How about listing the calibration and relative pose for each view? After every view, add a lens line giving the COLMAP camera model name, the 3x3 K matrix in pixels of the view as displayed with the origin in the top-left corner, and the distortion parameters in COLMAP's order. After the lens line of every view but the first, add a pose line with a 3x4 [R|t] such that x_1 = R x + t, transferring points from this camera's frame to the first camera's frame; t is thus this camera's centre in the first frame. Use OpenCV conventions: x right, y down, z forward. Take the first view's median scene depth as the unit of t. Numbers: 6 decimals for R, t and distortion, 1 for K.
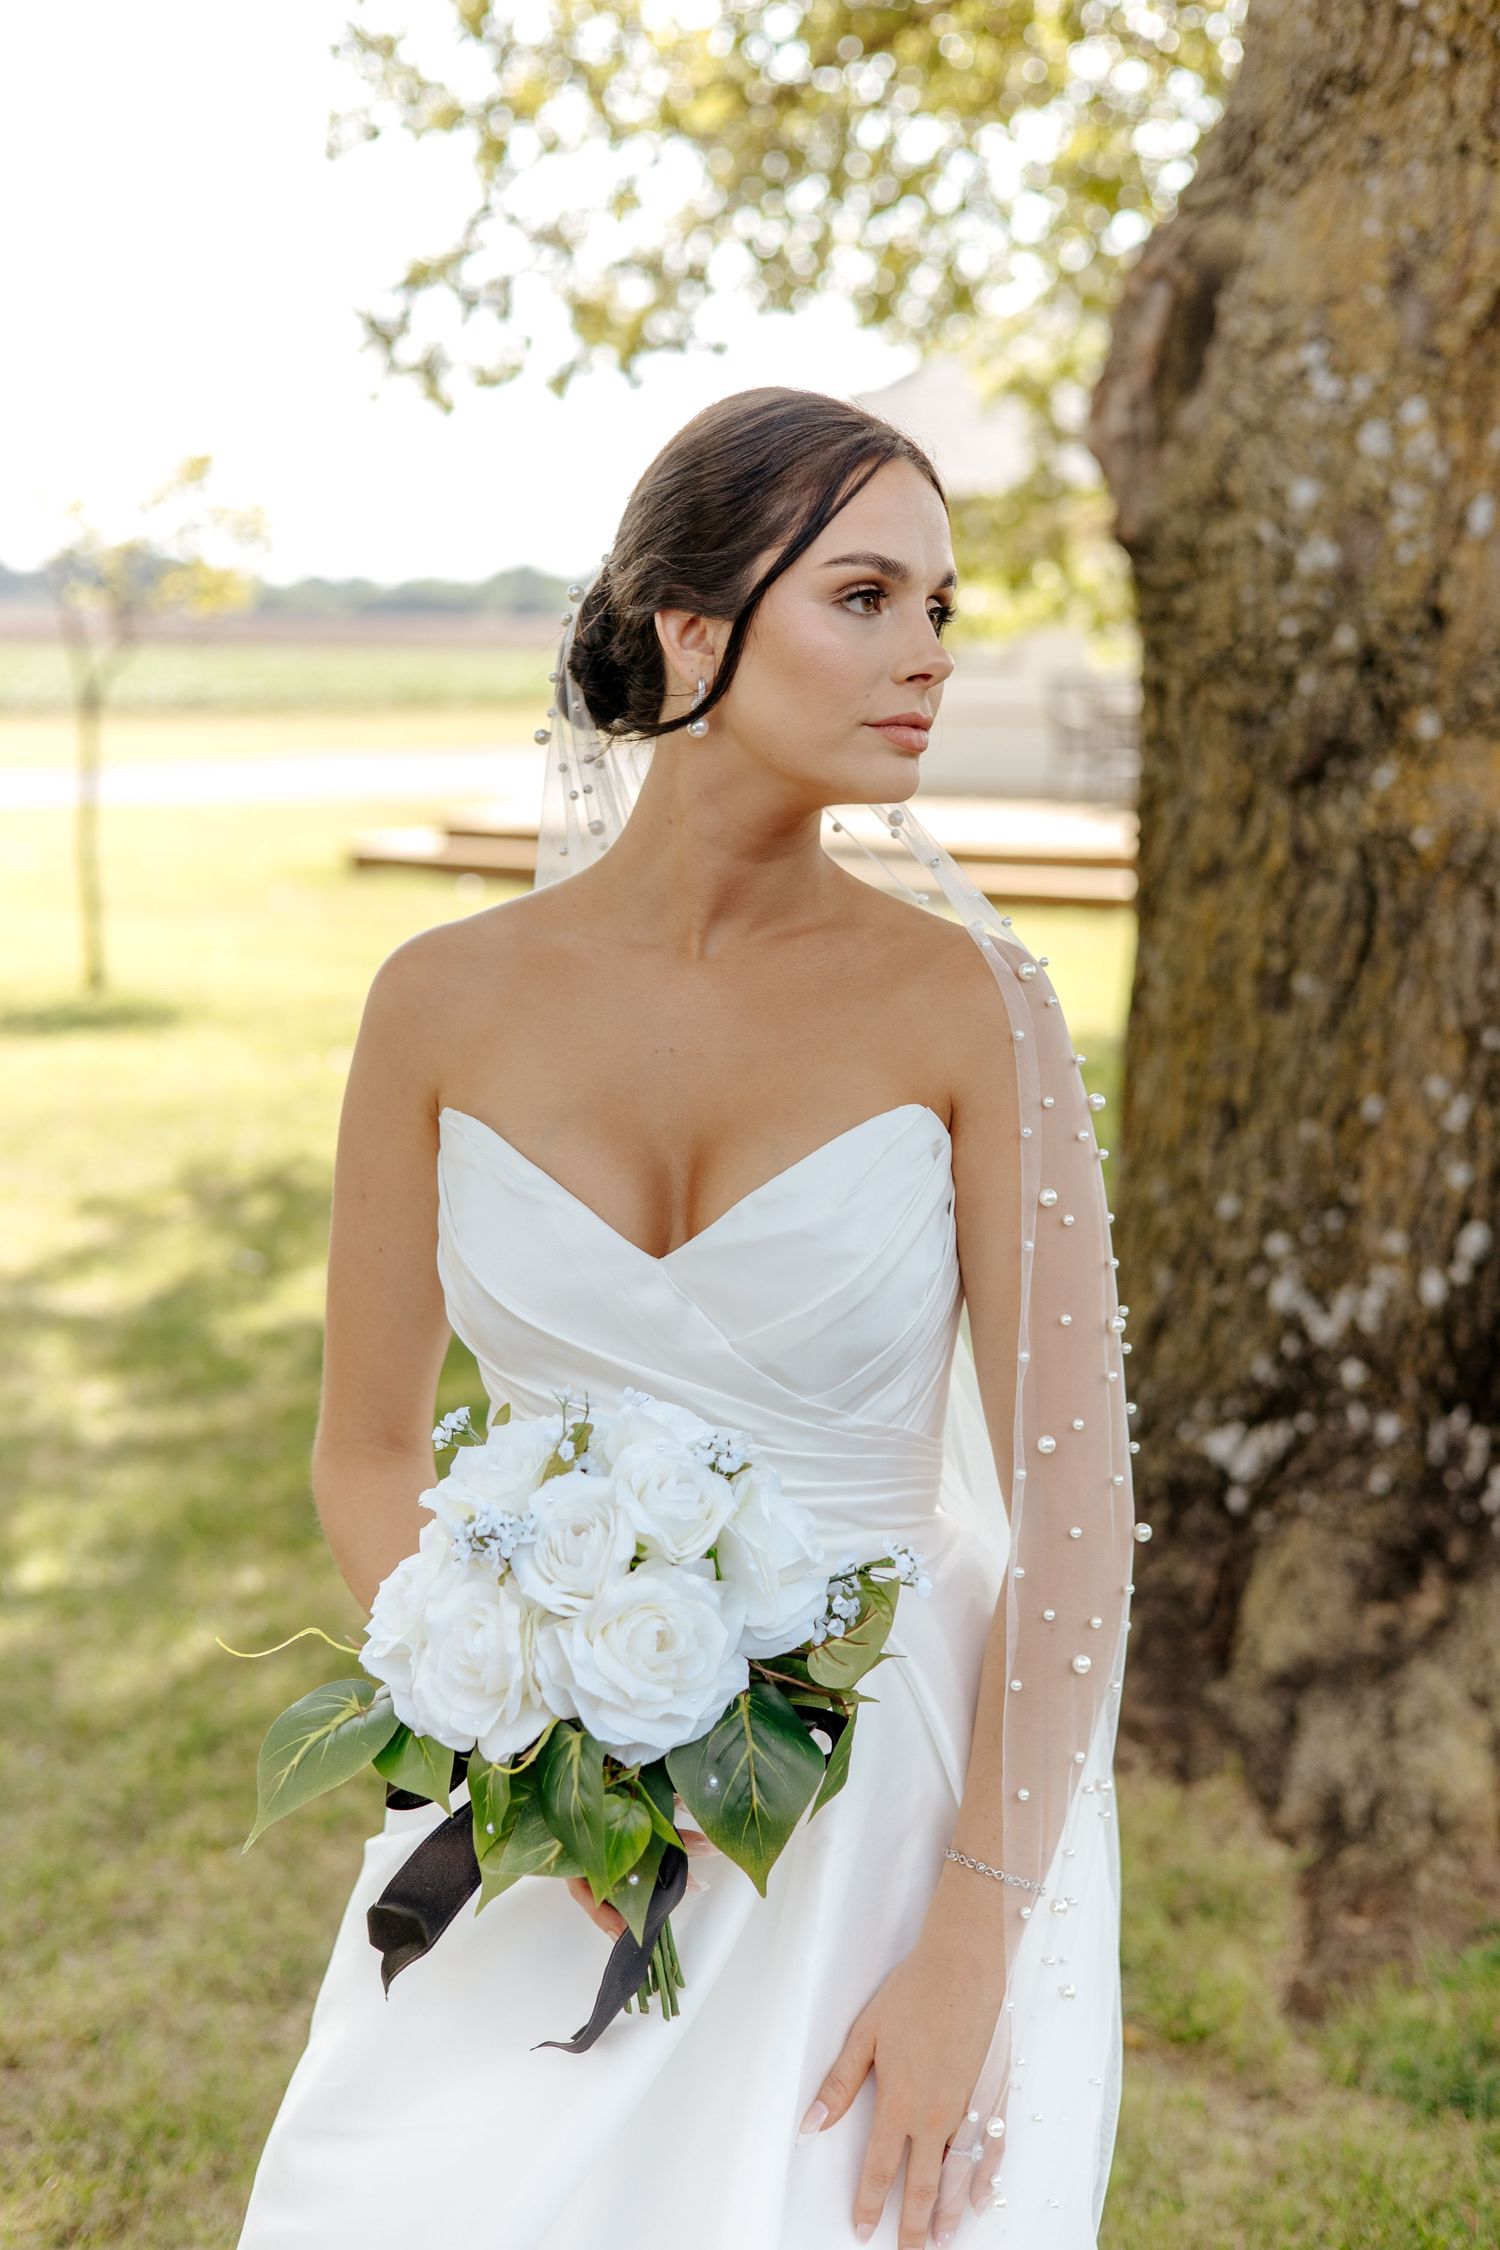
lens RADIAL K [[3199.2, 0, 741.5], [0, 3199.2, 1118.8], [0, 0, 1]] dist [0.476905, -0.873285]
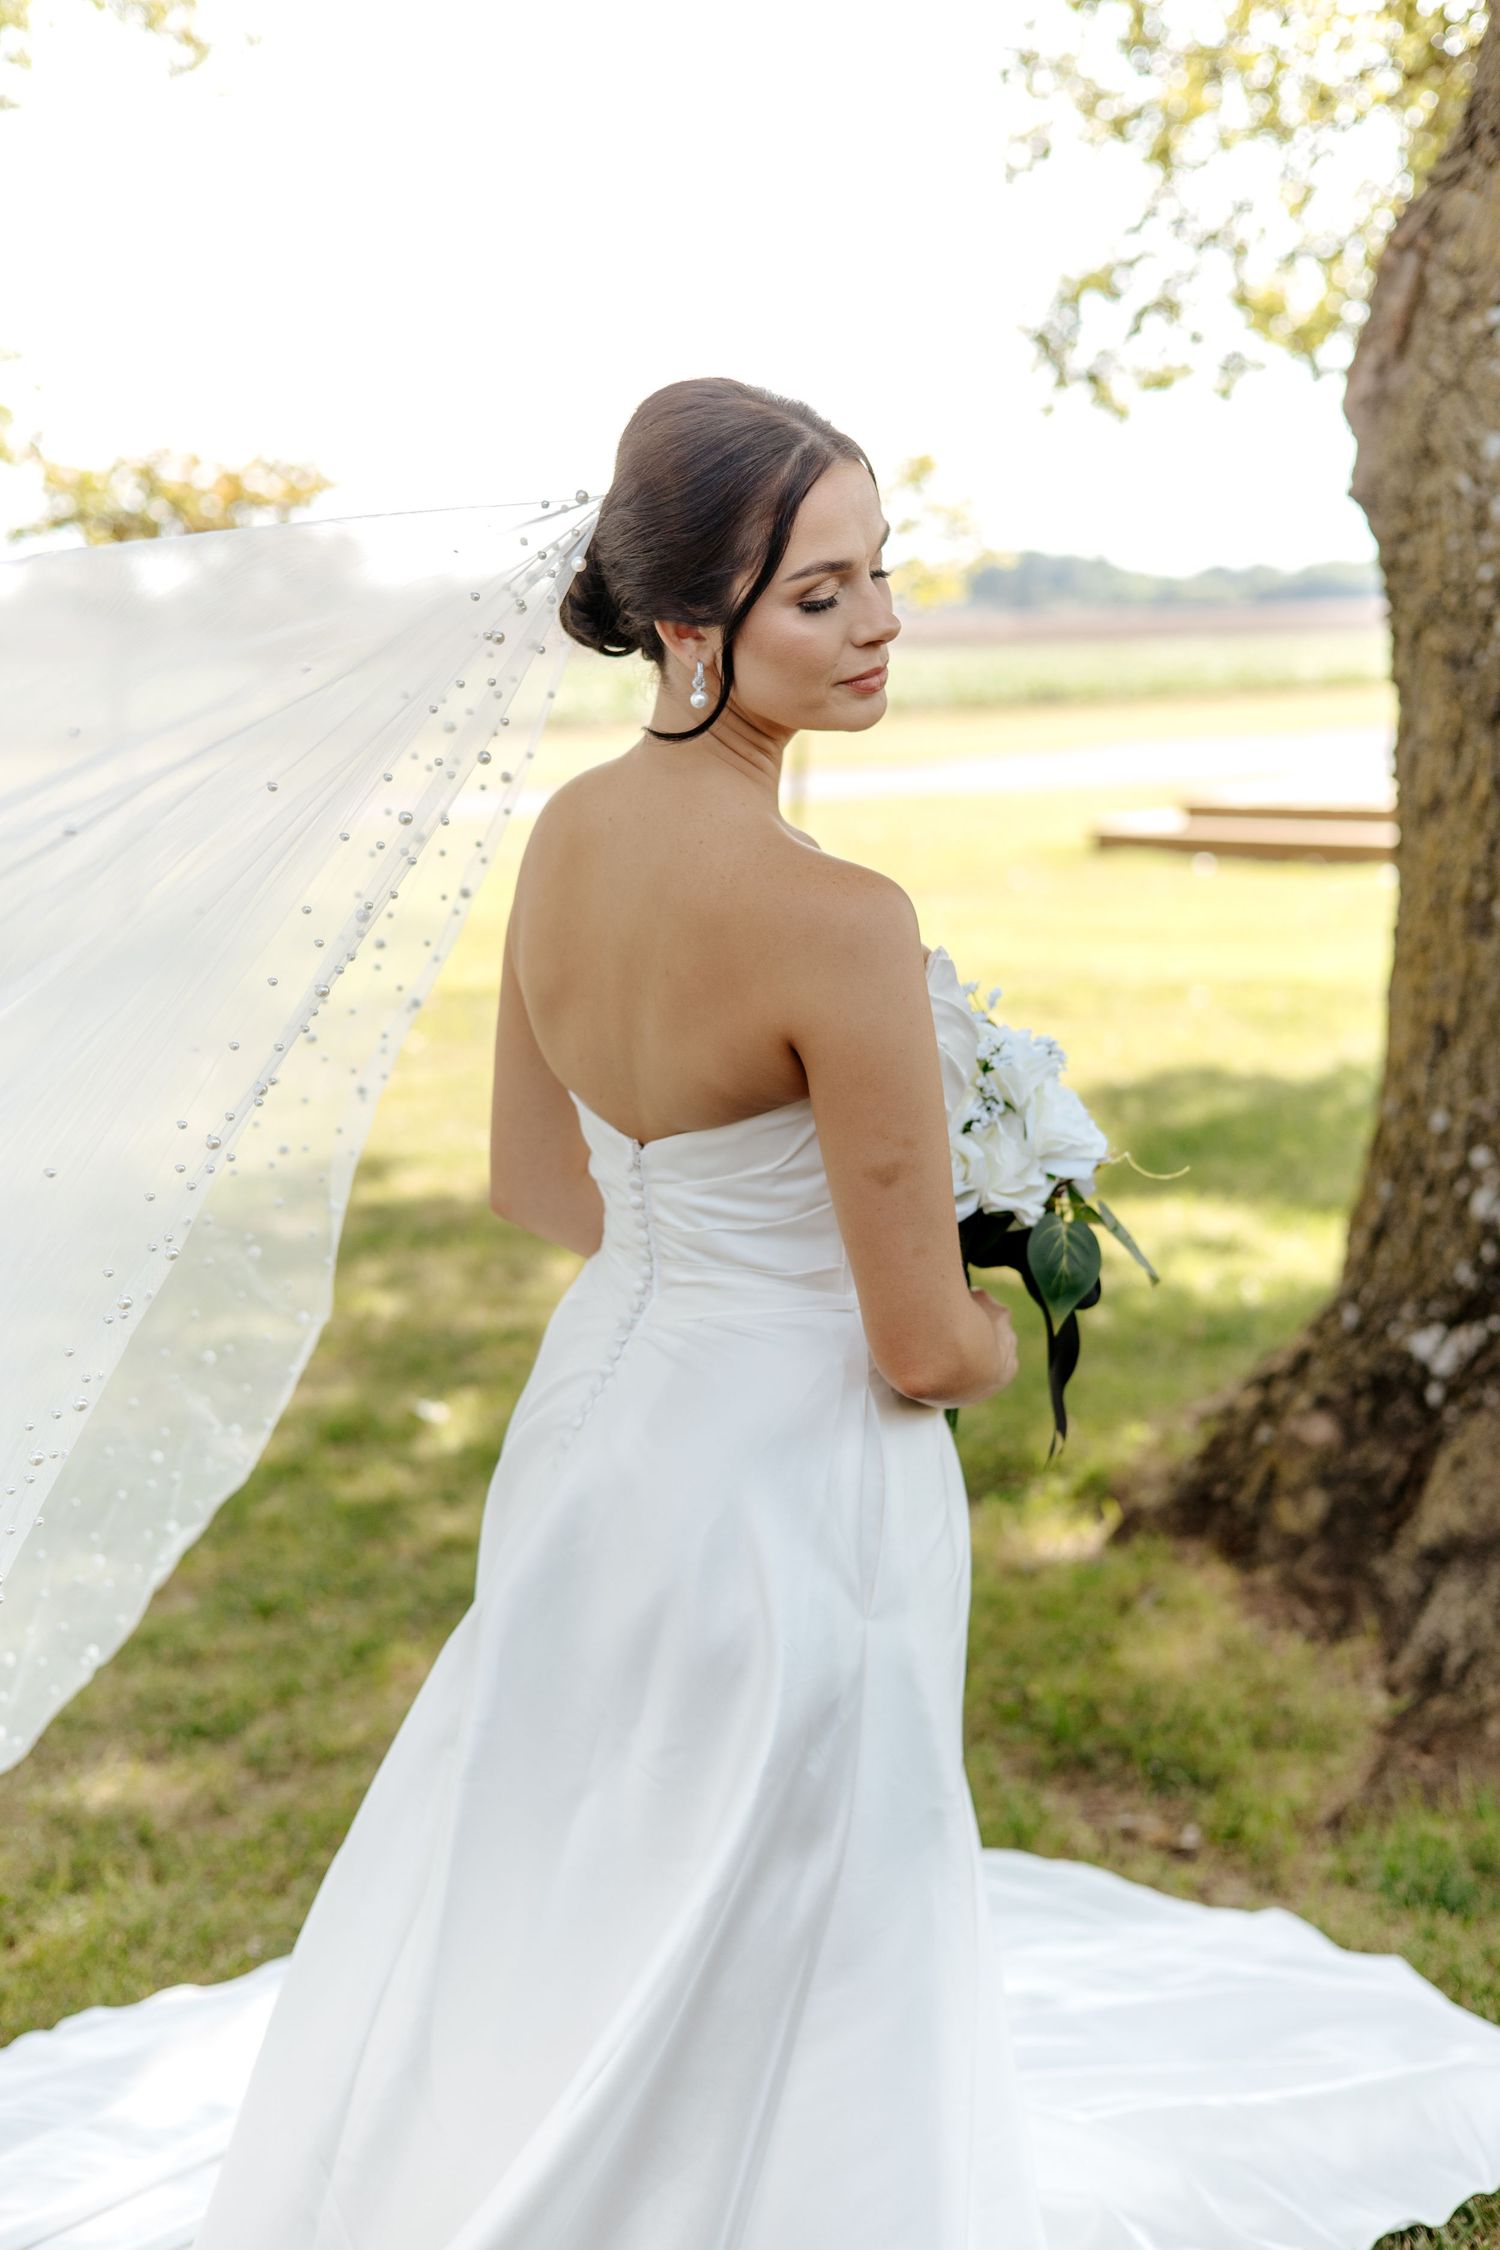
lens RADIAL K [[3199.2, 0, 741.5], [0, 3199.2, 1118.8], [0, 0, 1]] dist [0.476905, -0.873285]
pose [[0.951572, 0.015552, -0.307032, 0.263898], [-0.017366, 0.999844, -0.003176, 0.034069], [0.306934, 0.008354, 0.951694, -0.090618]]
